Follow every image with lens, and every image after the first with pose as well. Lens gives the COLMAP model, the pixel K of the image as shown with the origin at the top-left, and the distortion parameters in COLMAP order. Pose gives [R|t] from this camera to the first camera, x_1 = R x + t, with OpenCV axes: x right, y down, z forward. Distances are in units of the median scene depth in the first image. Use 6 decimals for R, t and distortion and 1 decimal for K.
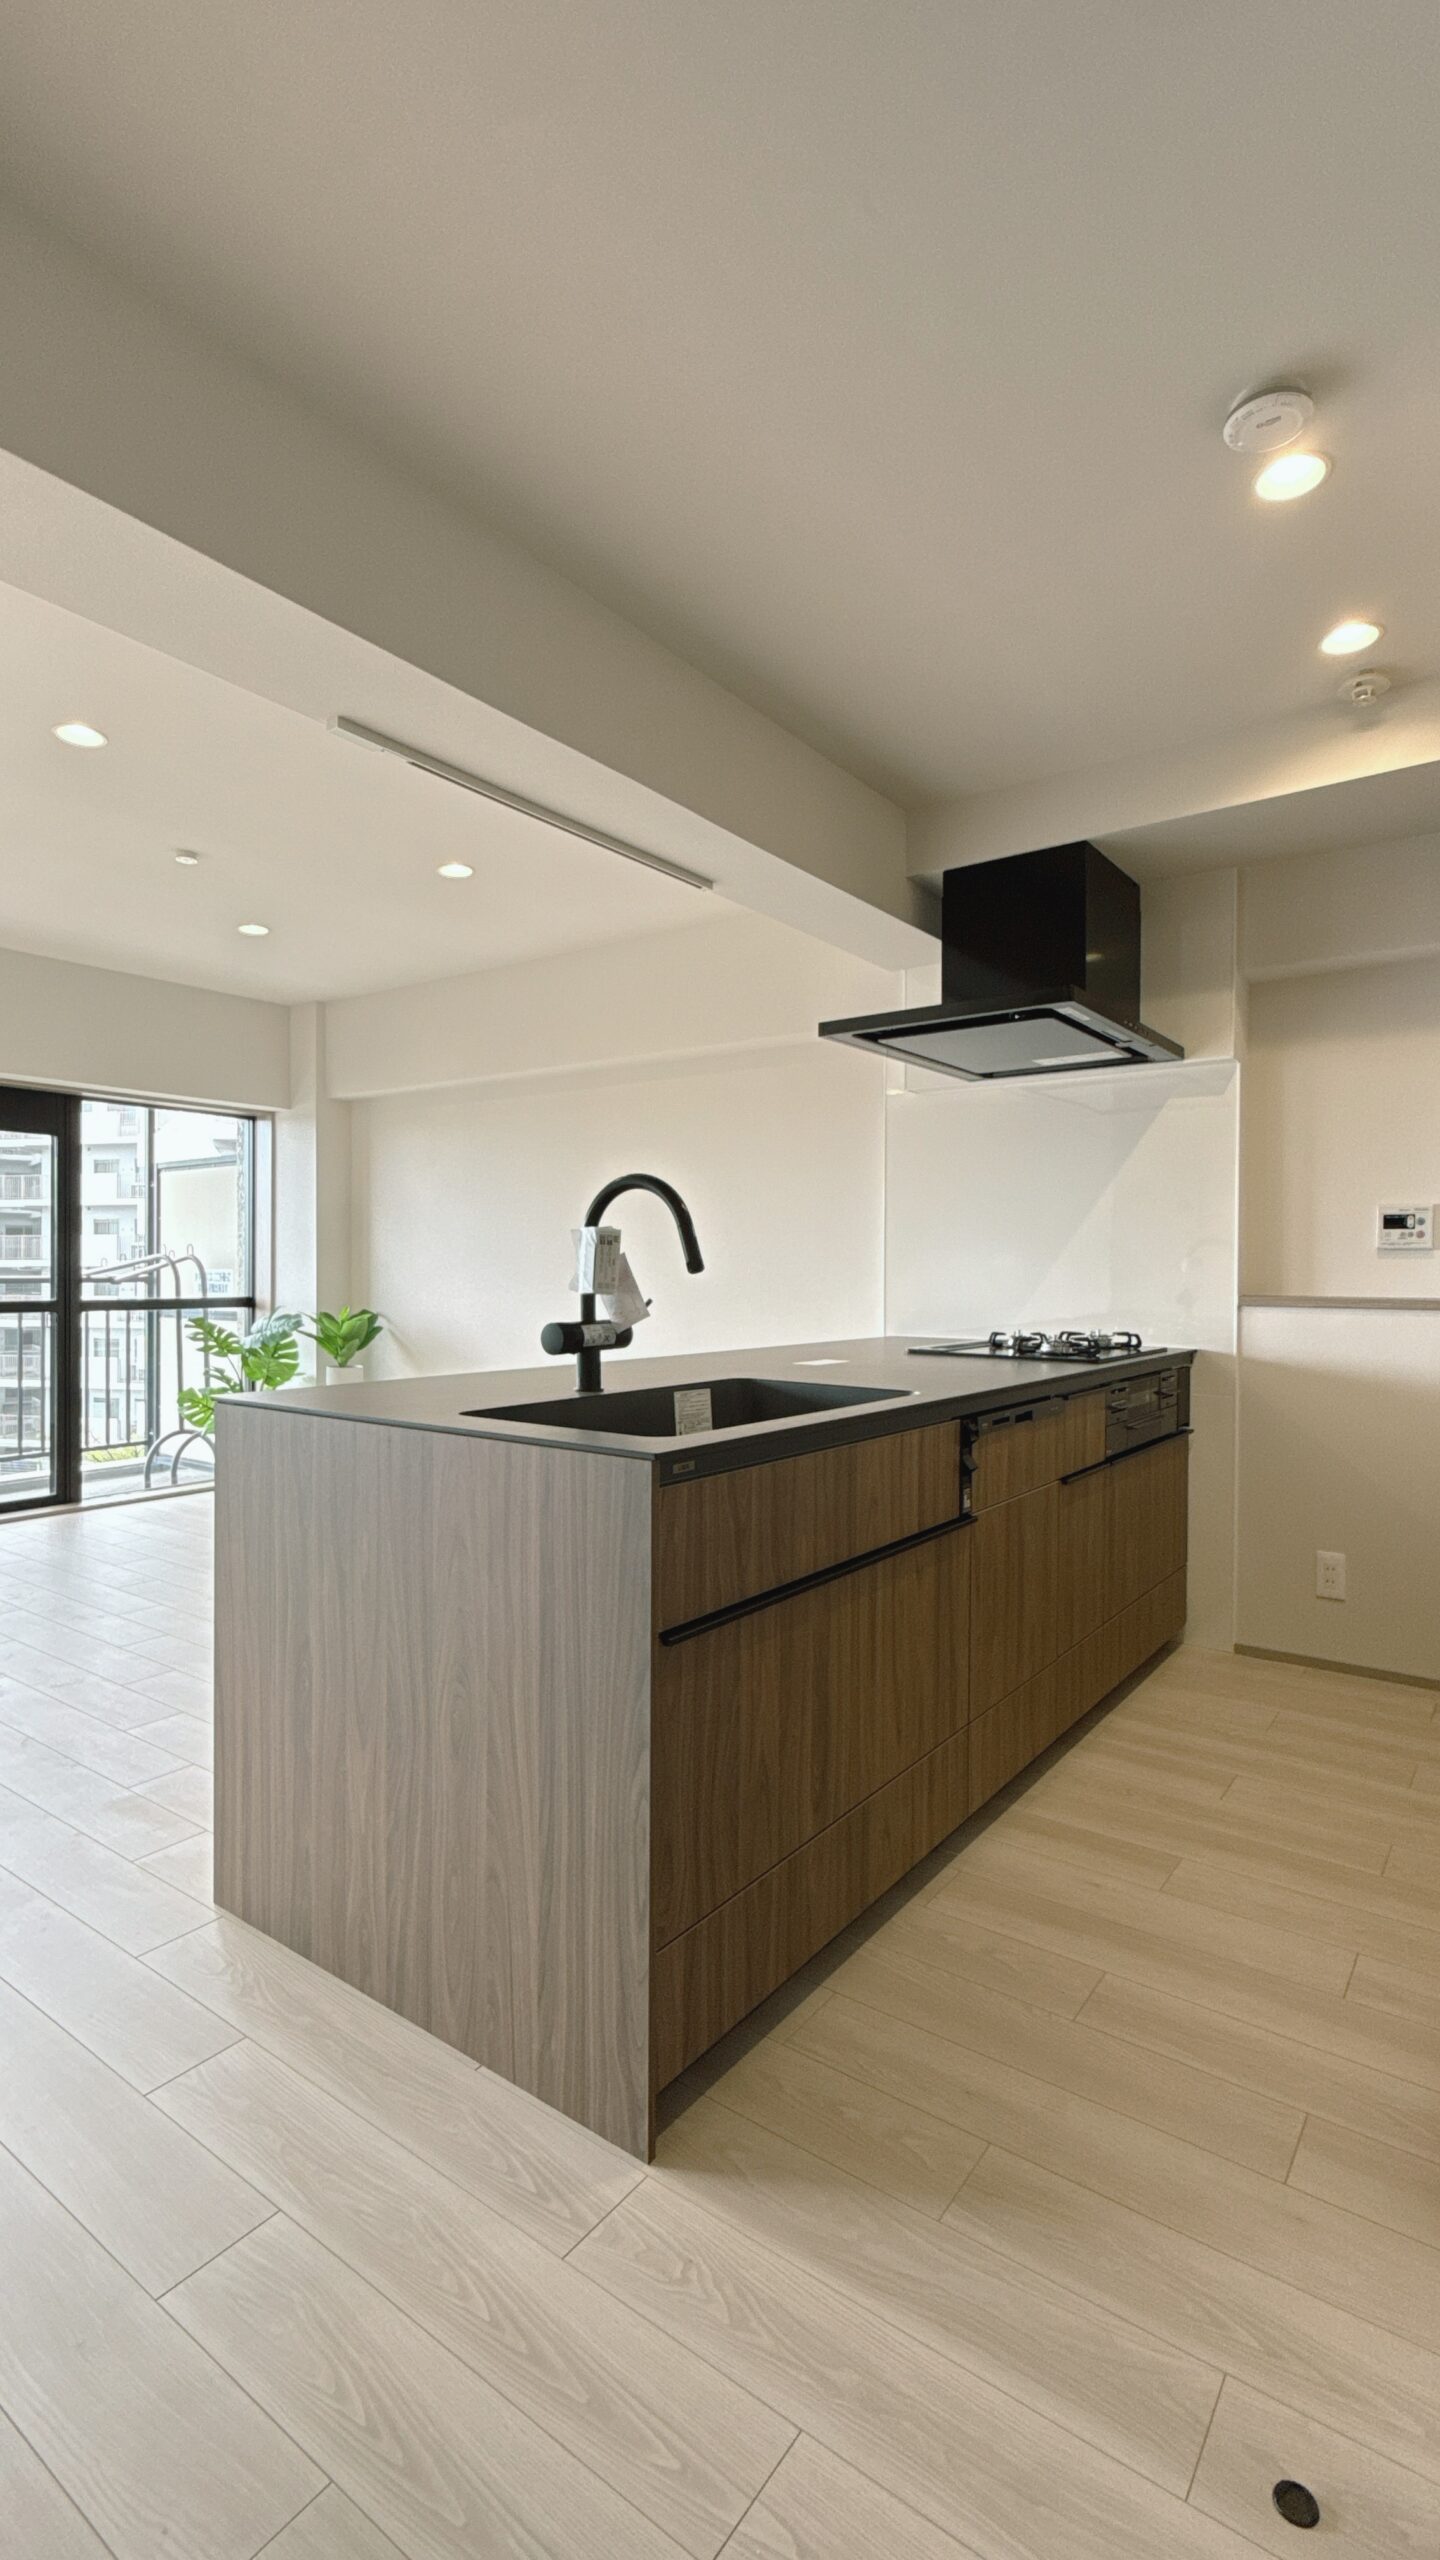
lens RADIAL K [[1157.7, 0, 720.0], [0, 1157.7, 1280.0], [0, 0, 1]] dist [0.001622, 0.000061]
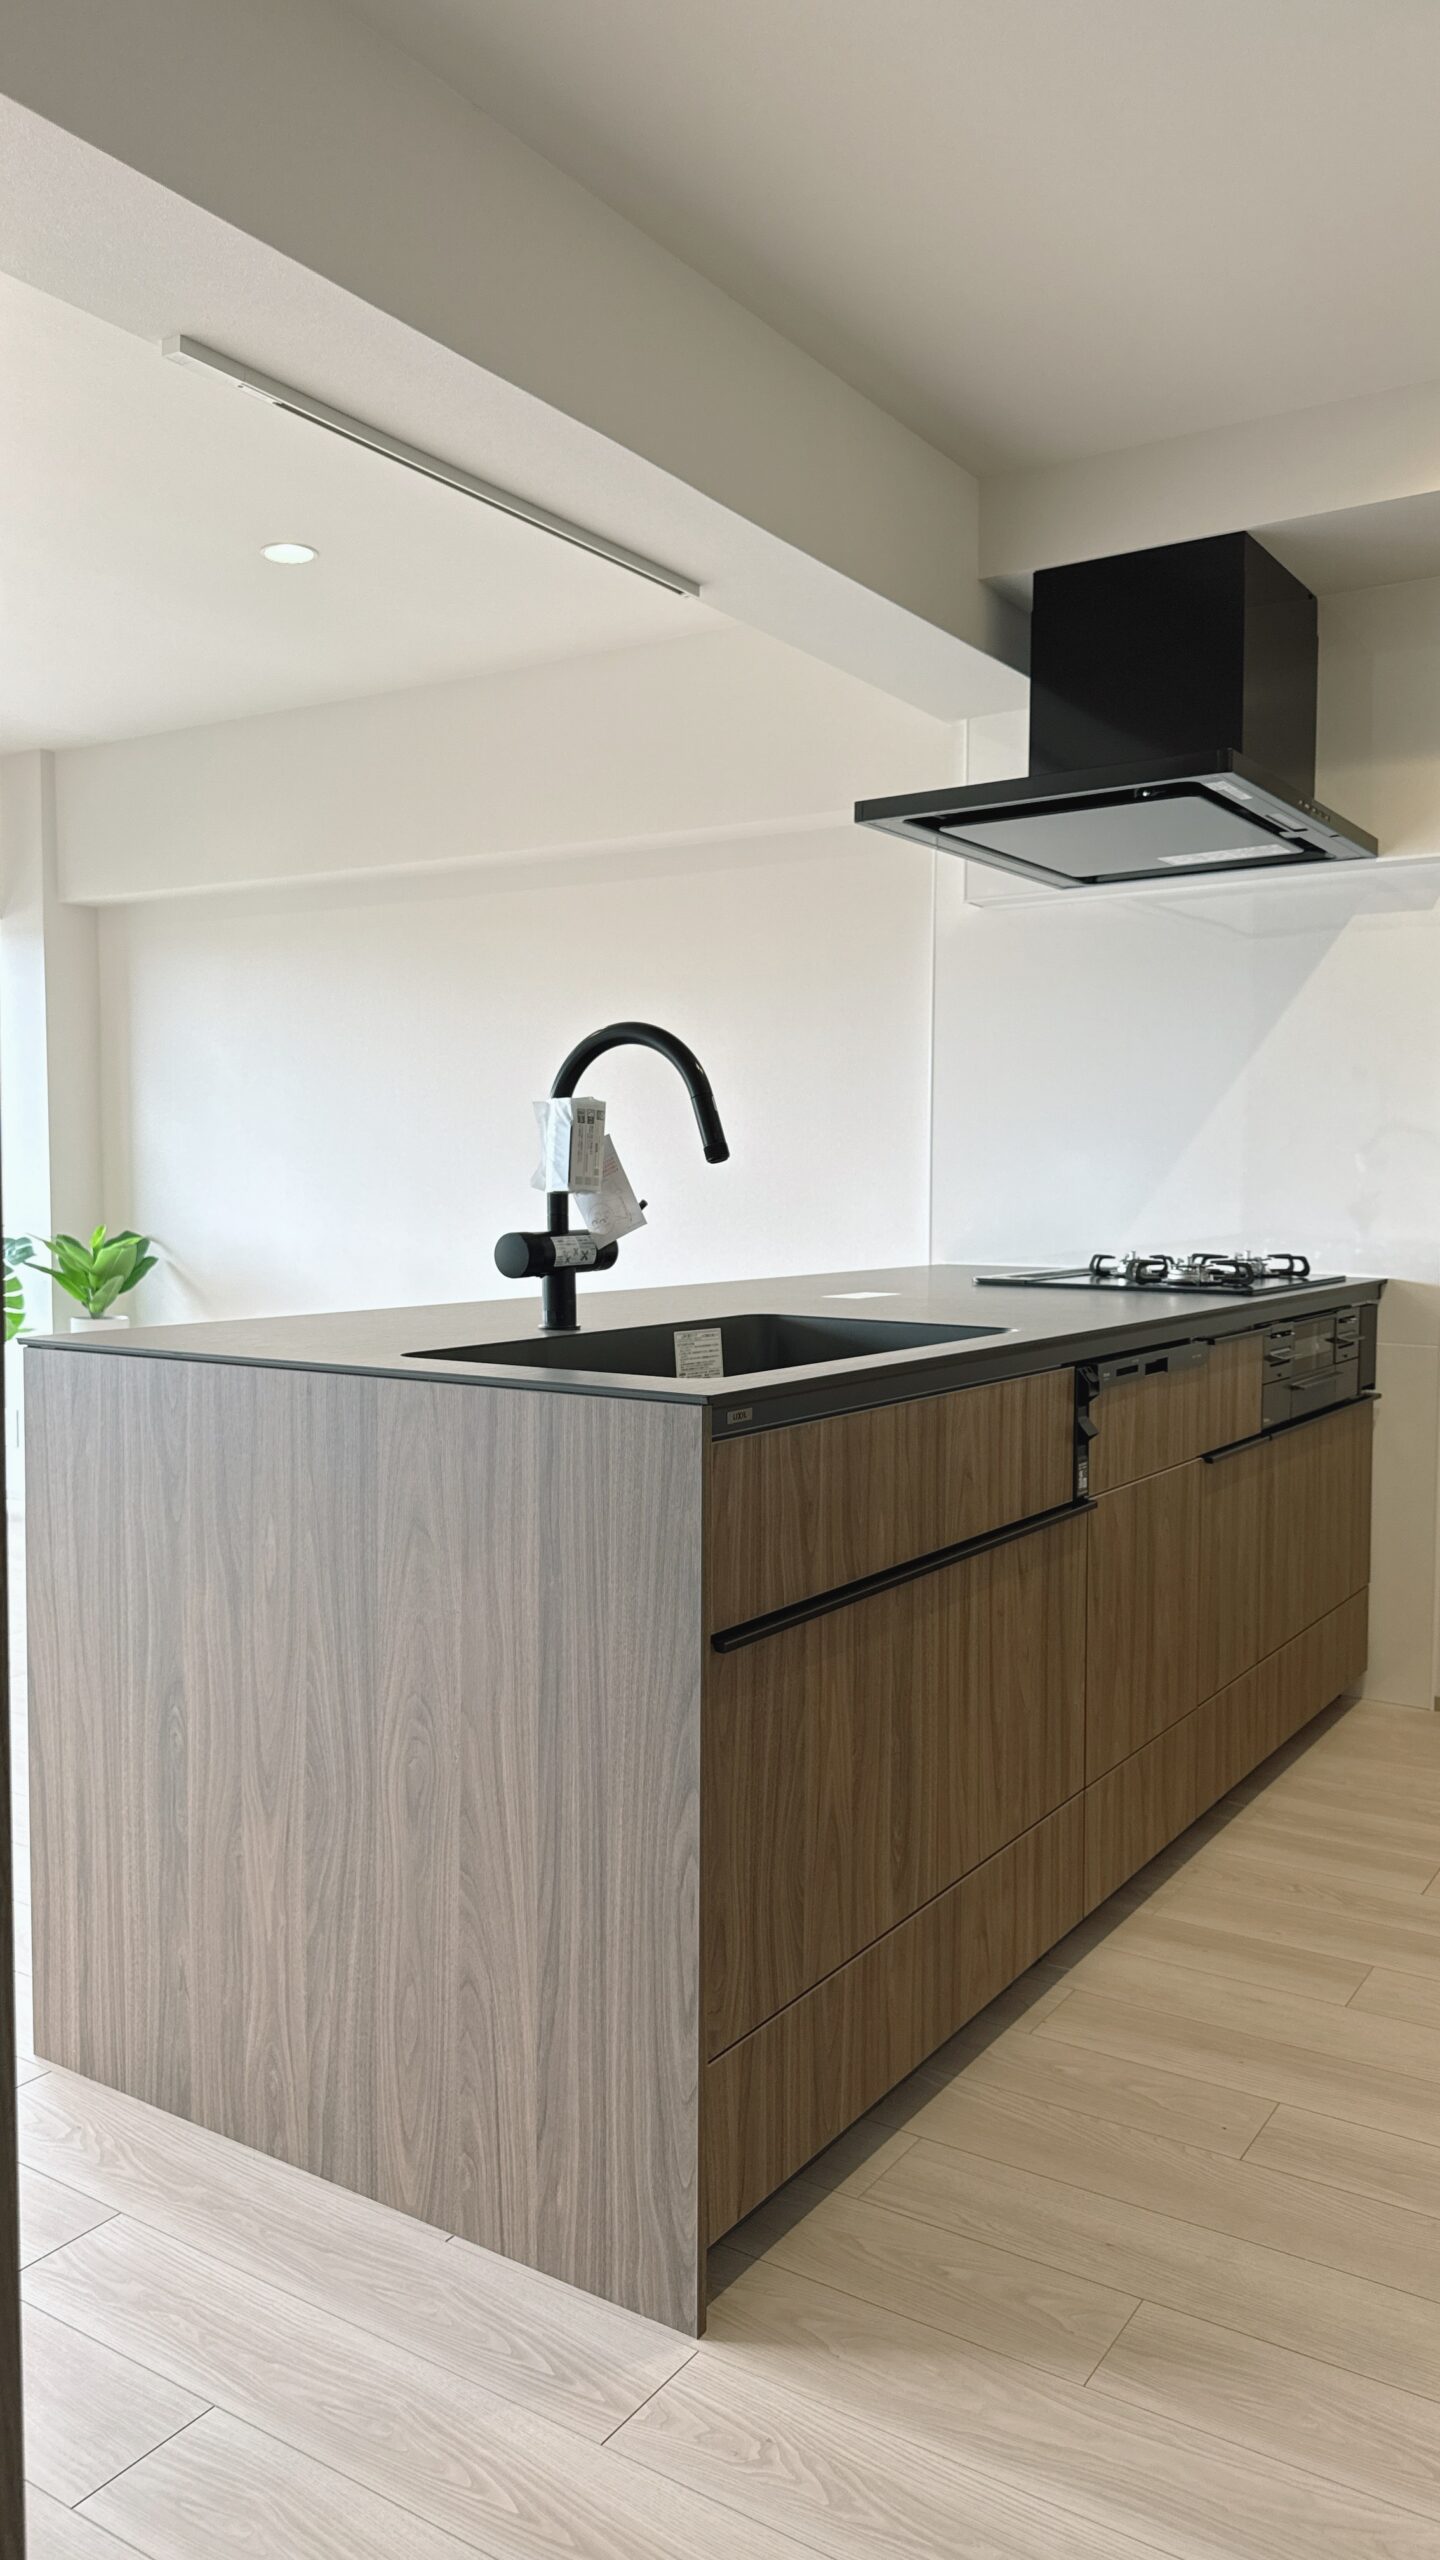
lens RADIAL K [[1800.4, 0, 720.0], [0, 1800.4, 1280.0], [0, 0, 1]] dist [0.098846, -0.130643]
pose [[0.998511, -0.004451, 0.054368, -0.076033], [0.001870, 0.998873, 0.047425, 0.013341], [-0.054518, -0.047253, 0.997394, -0.109255]]
